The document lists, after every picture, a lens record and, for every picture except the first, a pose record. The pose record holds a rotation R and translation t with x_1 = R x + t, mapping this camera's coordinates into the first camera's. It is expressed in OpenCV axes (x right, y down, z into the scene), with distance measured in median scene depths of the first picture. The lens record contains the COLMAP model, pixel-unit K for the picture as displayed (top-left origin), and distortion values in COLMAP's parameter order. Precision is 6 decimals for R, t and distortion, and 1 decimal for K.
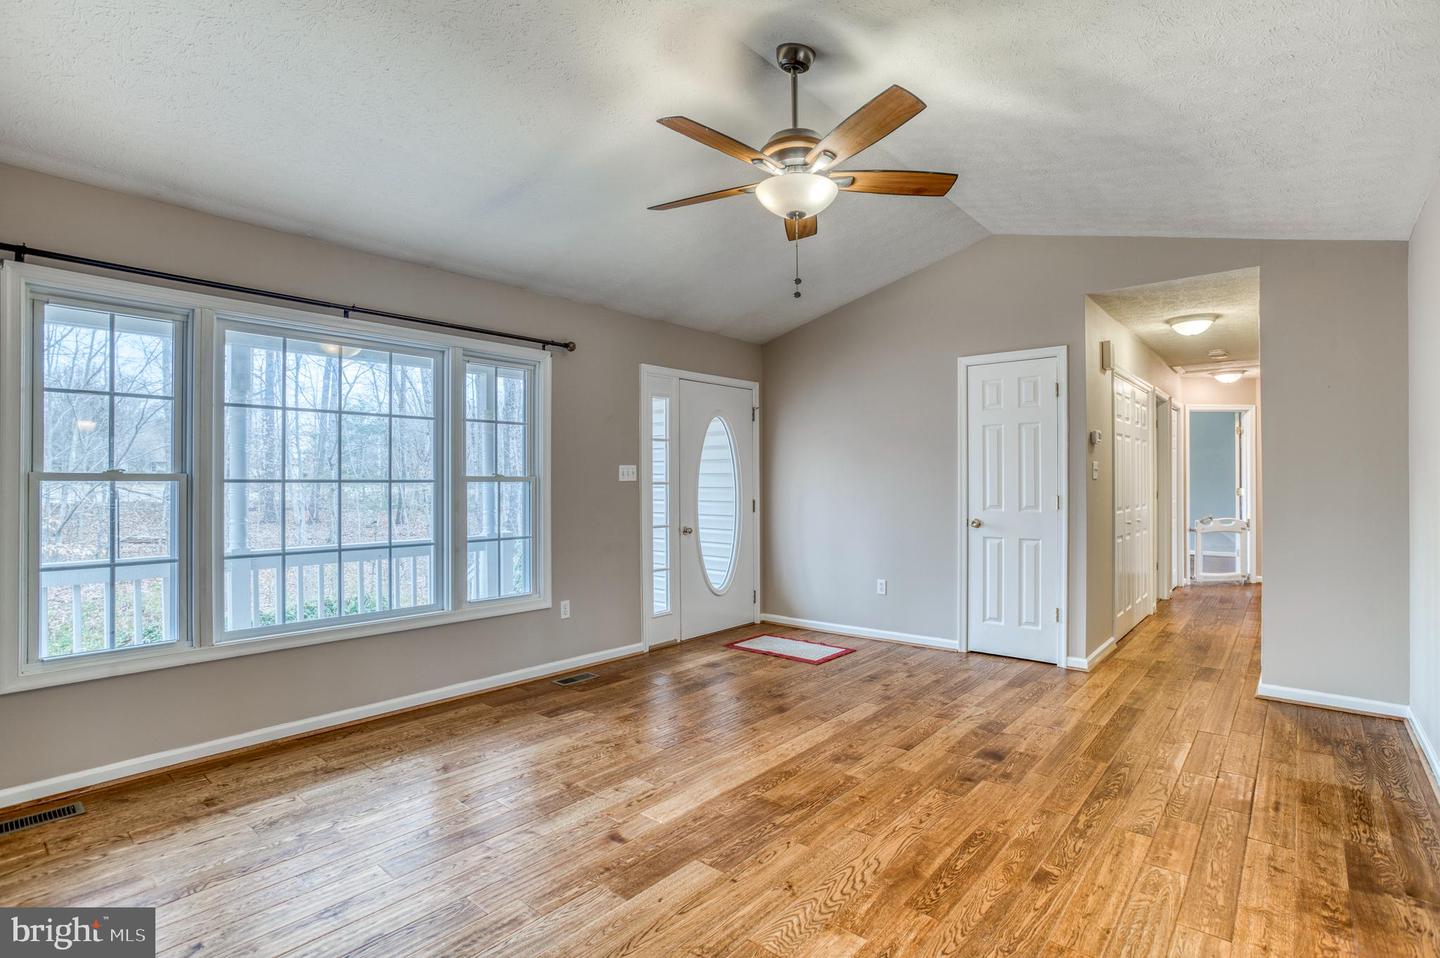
lens RADIAL K [[694.6, 0, 717.2], [0, 694.6, 479.3], [0, 0, 1]] dist [-0.050883, 0.022810]
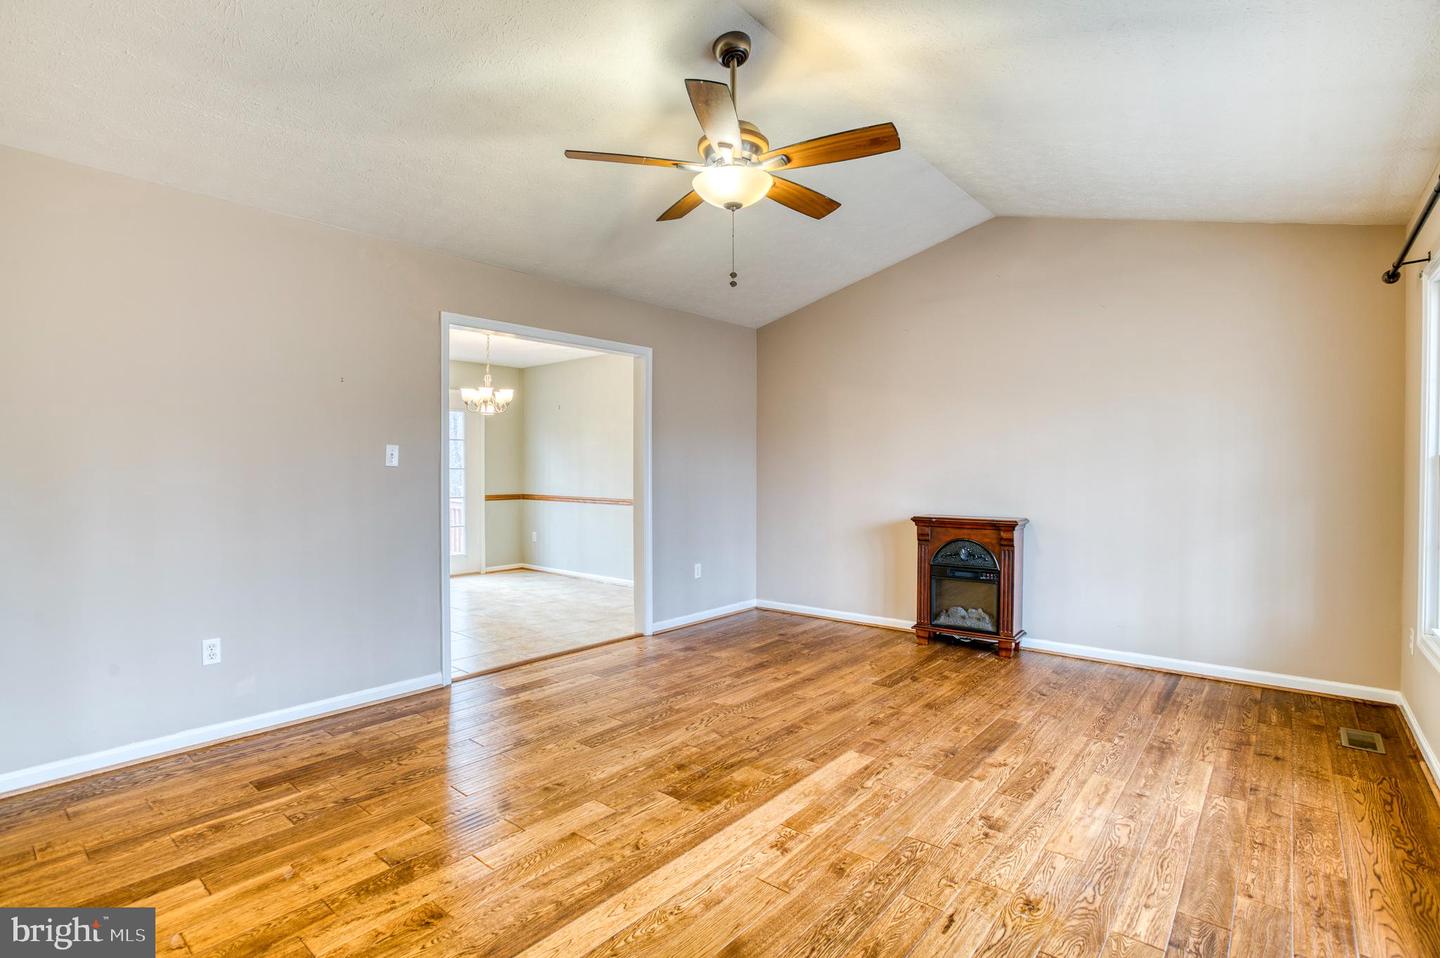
lens RADIAL K [[694.6, 0, 718.3], [0, 694.6, 479.1], [0, 0, 1]] dist [-0.050883, 0.022810]
pose [[-0.999916, 0.005677, -0.011664, 0.136858], [0.005531, 0.999906, 0.012524, 0.007895], [0.011734, 0.012458, -0.999854, 1.840352]]
